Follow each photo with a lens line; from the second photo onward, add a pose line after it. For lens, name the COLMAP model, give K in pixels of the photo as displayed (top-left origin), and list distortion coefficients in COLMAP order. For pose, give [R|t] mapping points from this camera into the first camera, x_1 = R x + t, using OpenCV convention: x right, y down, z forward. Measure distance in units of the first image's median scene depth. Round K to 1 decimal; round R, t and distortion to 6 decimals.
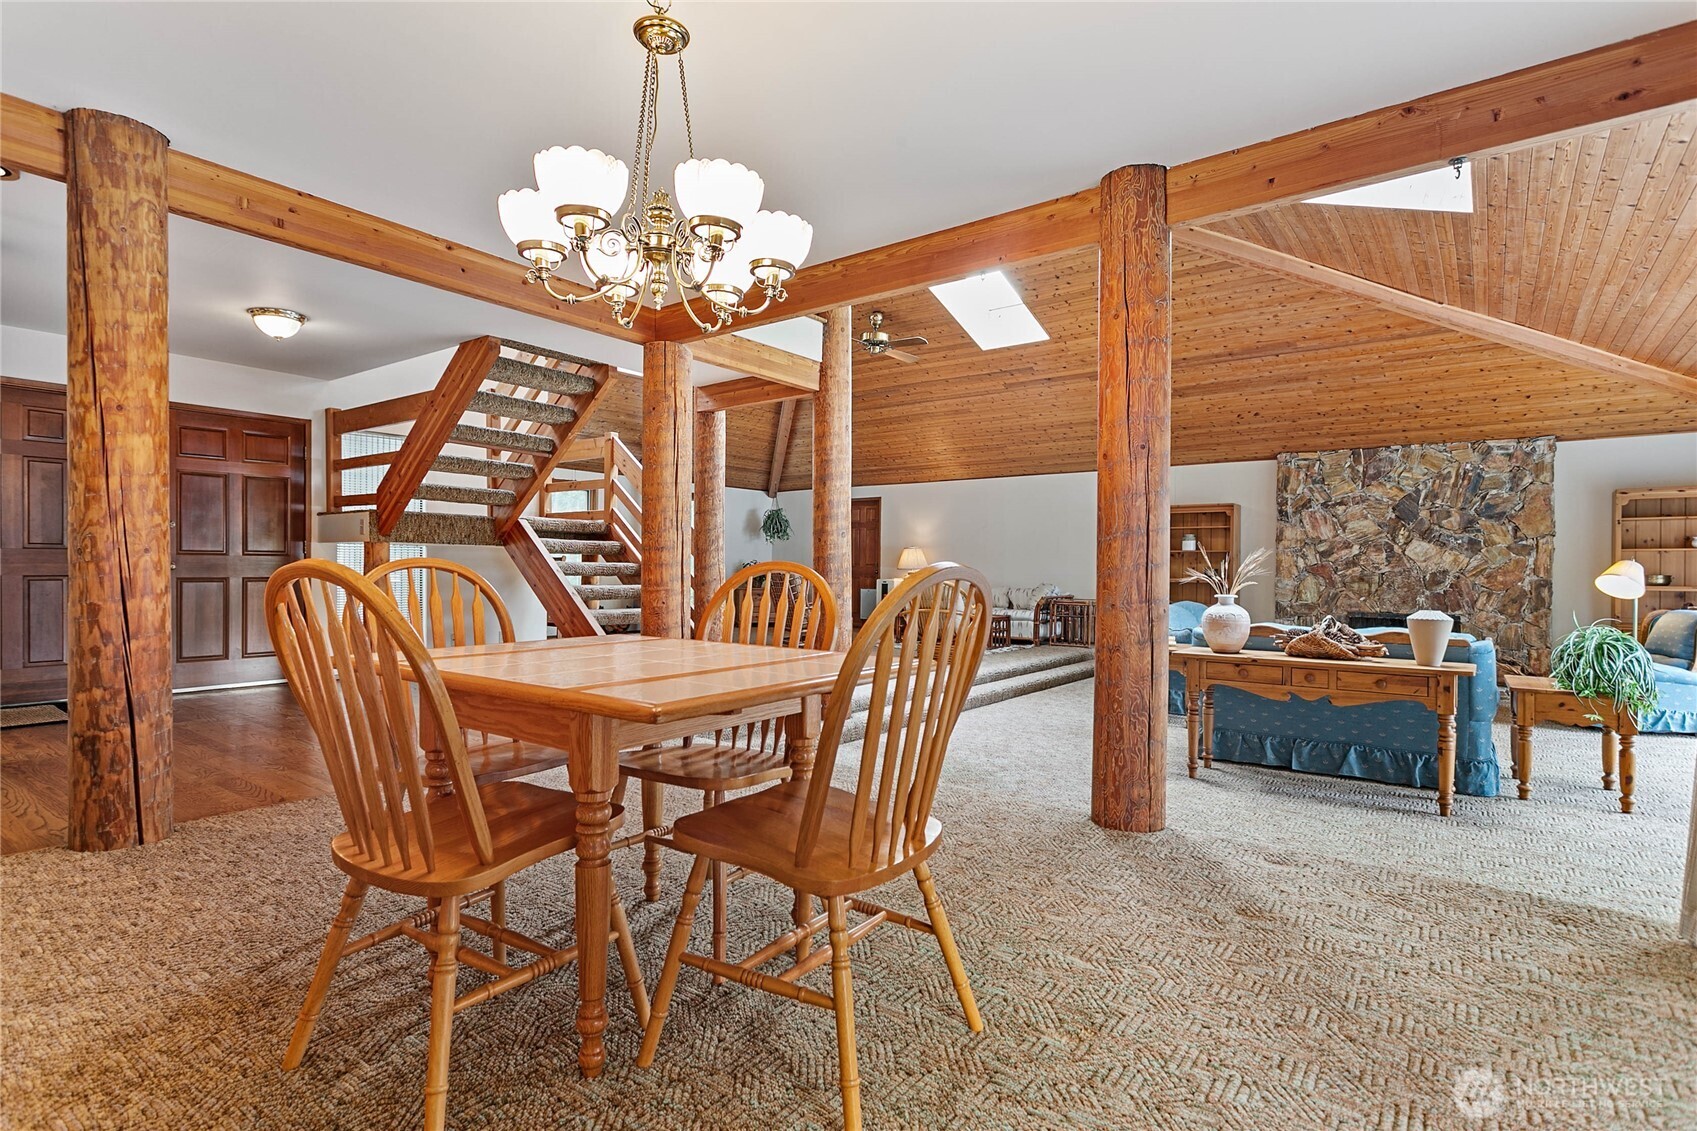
lens RADIAL K [[839.2, 0, 850.8], [0, 839.2, 574.8], [0, 0, 1]] dist [0.007019, 0.000687]
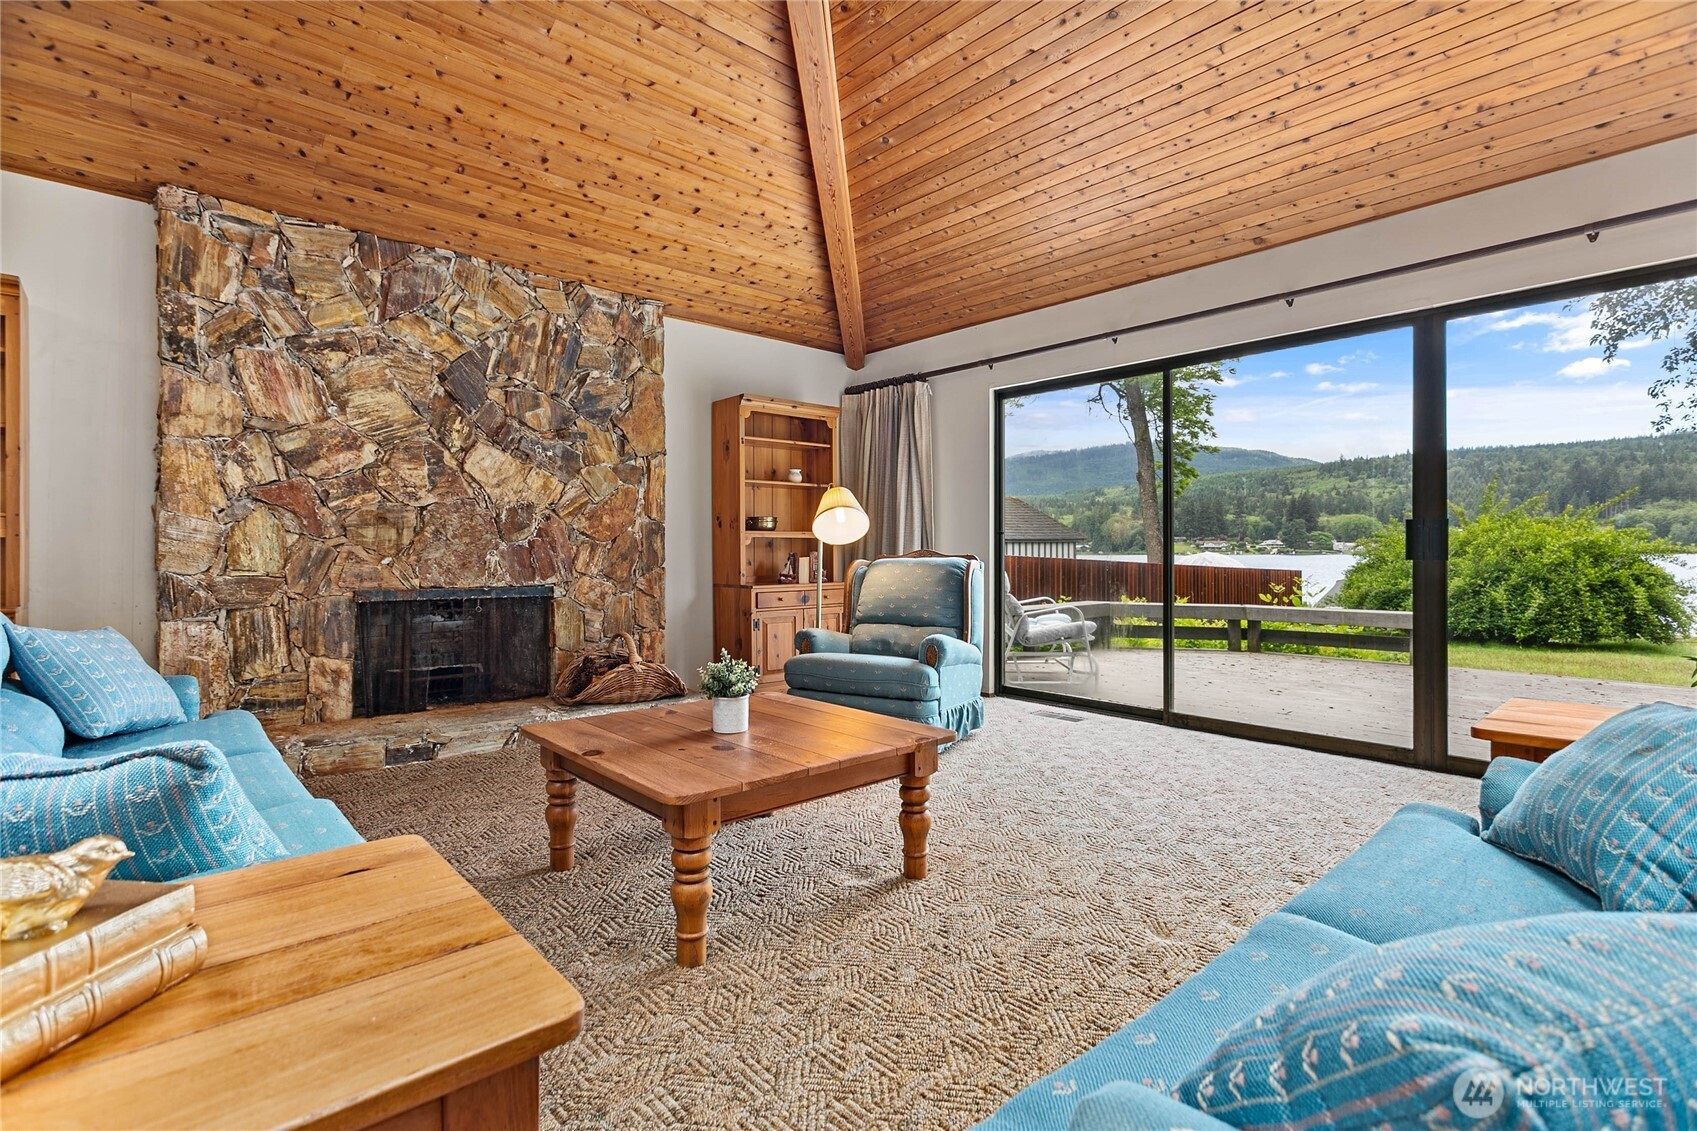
lens RADIAL K [[806.3, 0, 849.2], [0, 806.3, 555.0], [0, 0, 1]] dist [0.000821, 0.001024]
pose [[0.194102, -0.011383, 0.980915, 0.246149], [0.009324, 0.999909, 0.009758, 0.025888], [-0.980937, 0.007251, 0.194191, 0.734679]]
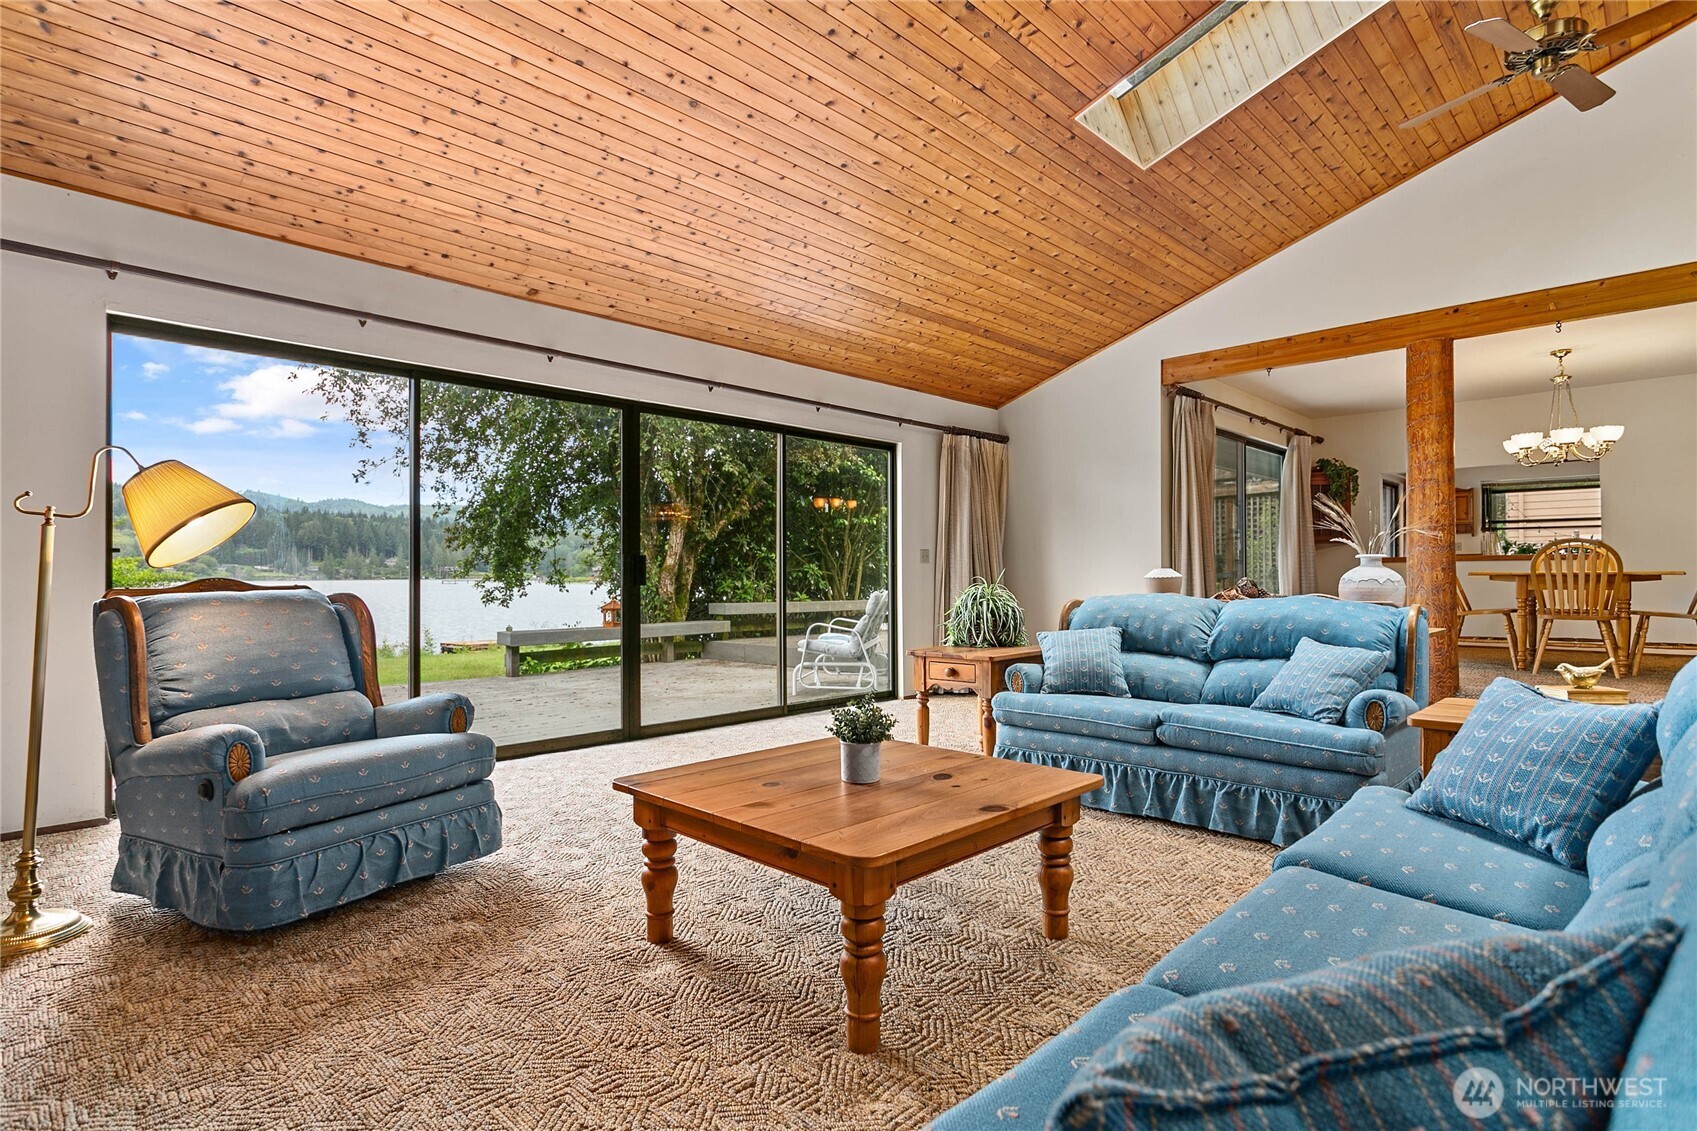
lens RADIAL K [[859.8, 0, 849.3], [0, 859.8, 579.4], [0, 0, 1]] dist [-0.003048, -0.000221]
pose [[-0.991847, -0.004825, 0.127344, 0.494911], [-0.003600, 0.999945, 0.009846, 0.024279], [-0.127385, 0.009308, -0.991810, 1.113459]]
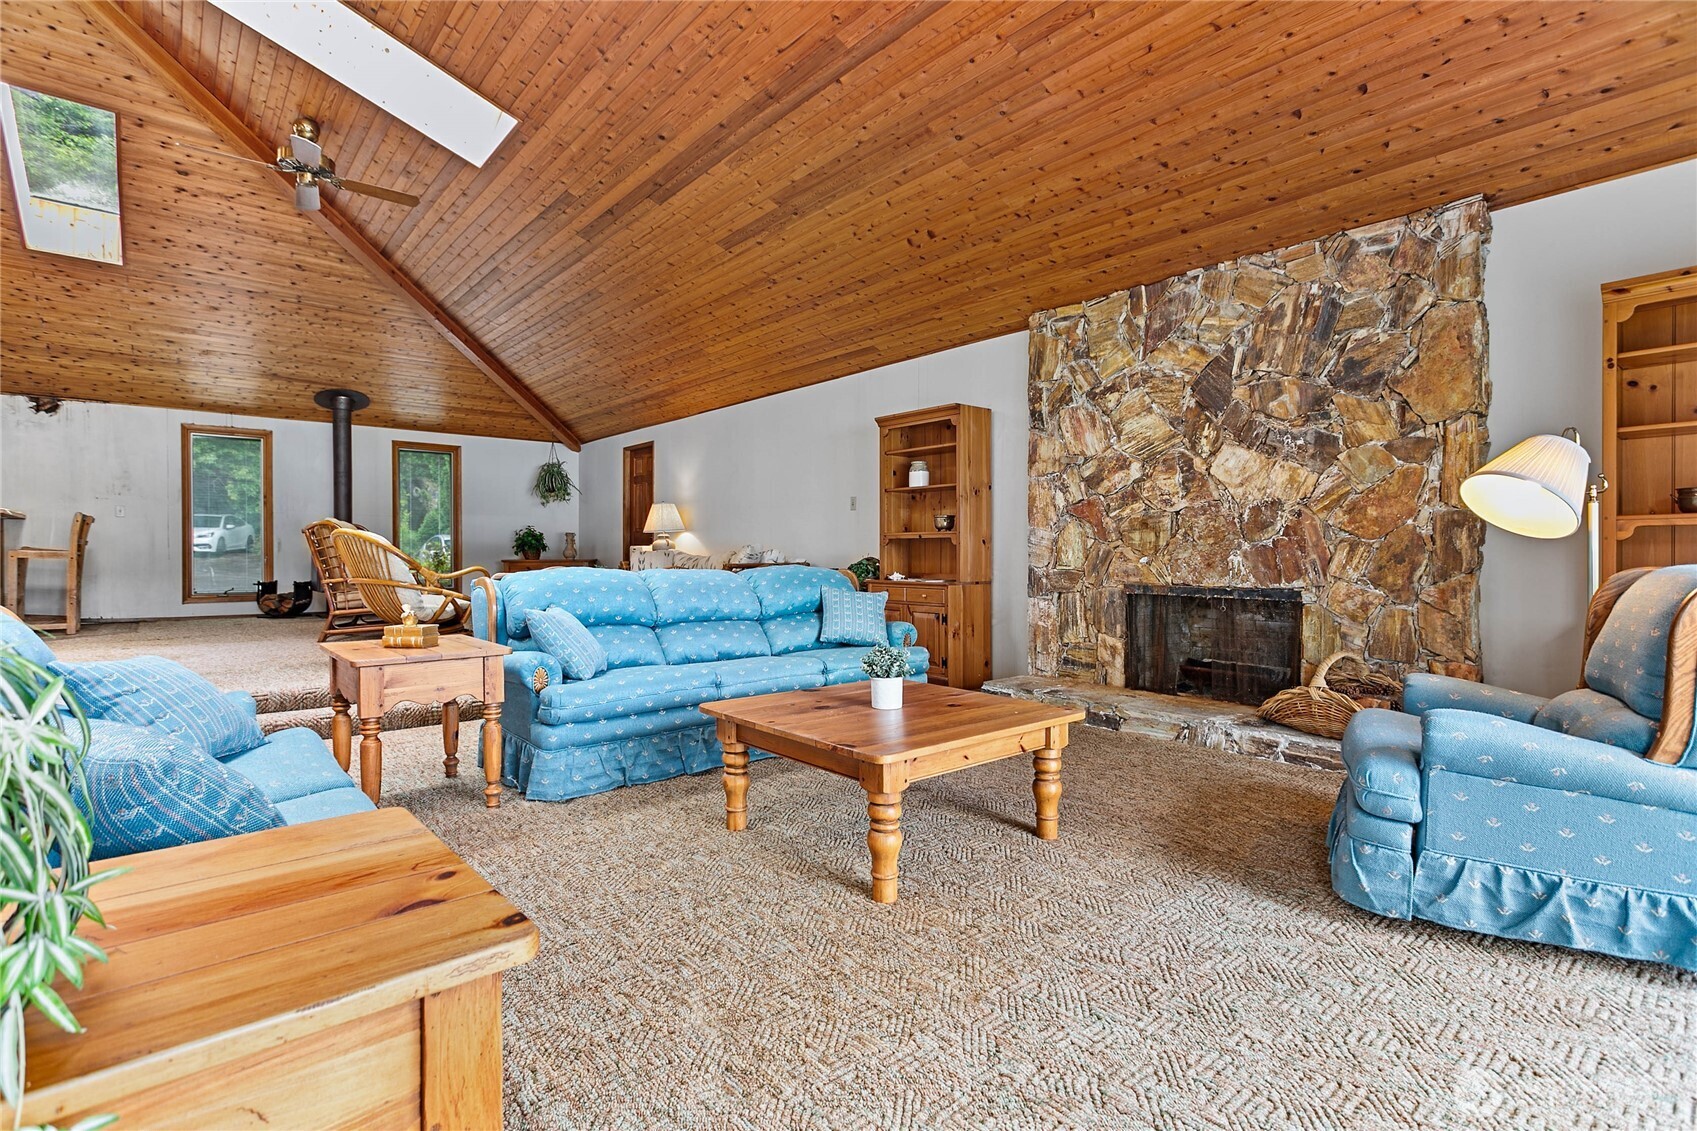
lens RADIAL K [[807.1, 0, 845.2], [0, 807.1, 562.2], [0, 0, 1]] dist [0.003516, 0.000676]
pose [[0.976554, -0.006218, -0.215181, 0.587952], [0.006882, 0.999974, 0.002333, 0.030423], [0.215161, -0.003759, 0.976571, 0.495370]]
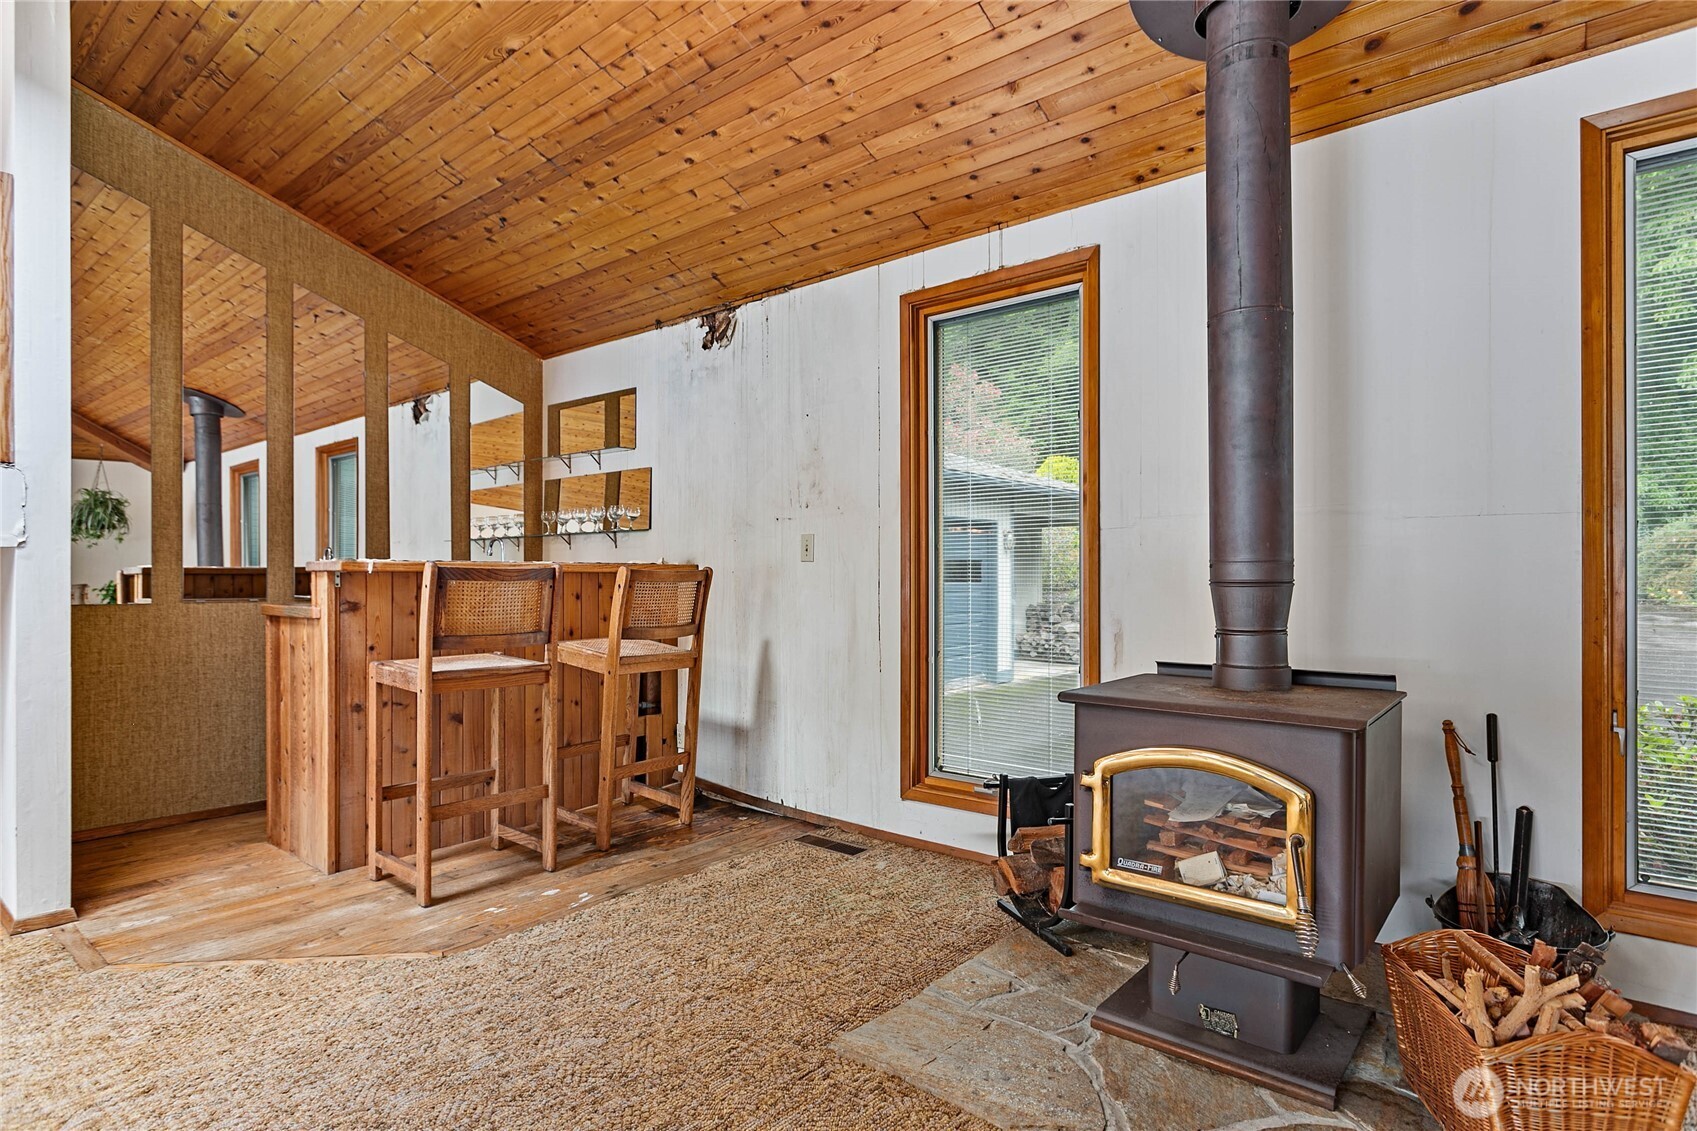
lens RADIAL K [[859.8, 0, 849.3], [0, 859.8, 579.4], [0, 0, 1]] dist [-0.003048, -0.000221]
pose [[-0.033028, -0.008348, -0.999420, -0.083241], [-0.006101, 0.999948, -0.008151, -0.017897], [0.999436, 0.005828, -0.033077, 1.332231]]
